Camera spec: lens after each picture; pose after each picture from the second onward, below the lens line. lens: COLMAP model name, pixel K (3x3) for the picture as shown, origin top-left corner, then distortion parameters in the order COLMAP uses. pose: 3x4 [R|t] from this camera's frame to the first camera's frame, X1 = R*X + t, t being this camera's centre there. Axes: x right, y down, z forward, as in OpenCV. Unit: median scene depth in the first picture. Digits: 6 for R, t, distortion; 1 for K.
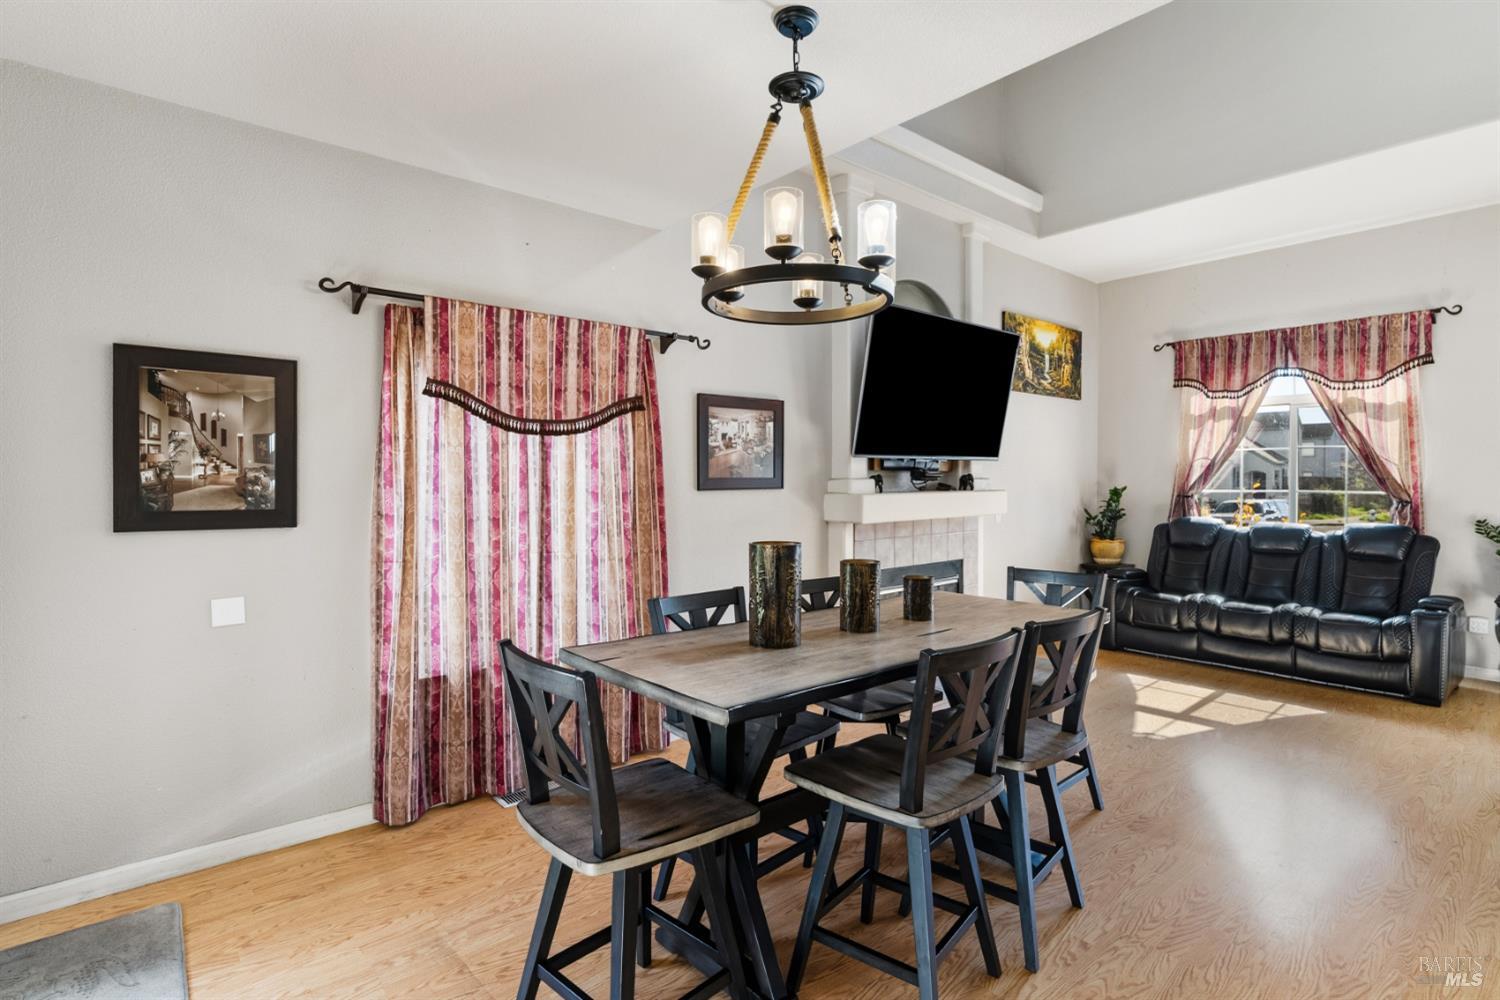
lens RADIAL K [[761.2, 0, 750.5], [0, 761.2, 480.3], [0, 0, 1]] dist [-0.003459, 0.000441]
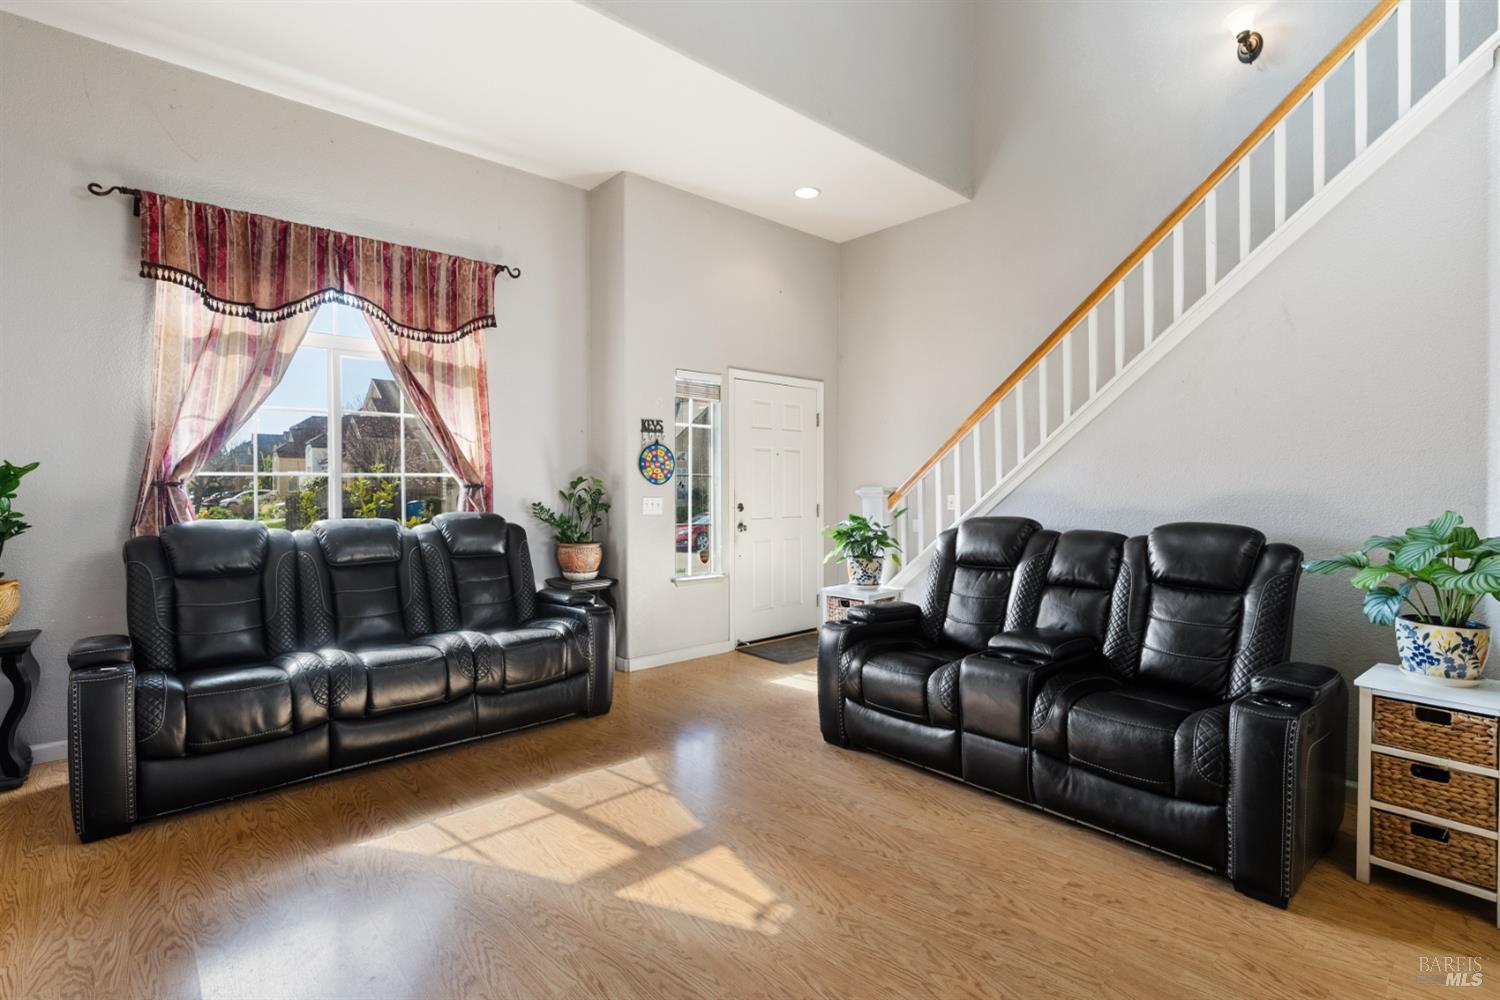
lens RADIAL K [[761.2, 0, 750.5], [0, 761.2, 480.3], [0, 0, 1]] dist [-0.003459, 0.000441]
pose [[-0.093049, -0.000050, 0.995662, -0.001159], [0.002663, 0.999996, 0.000299, 0.021687], [-0.995658, 0.002679, -0.093048, 0.747707]]
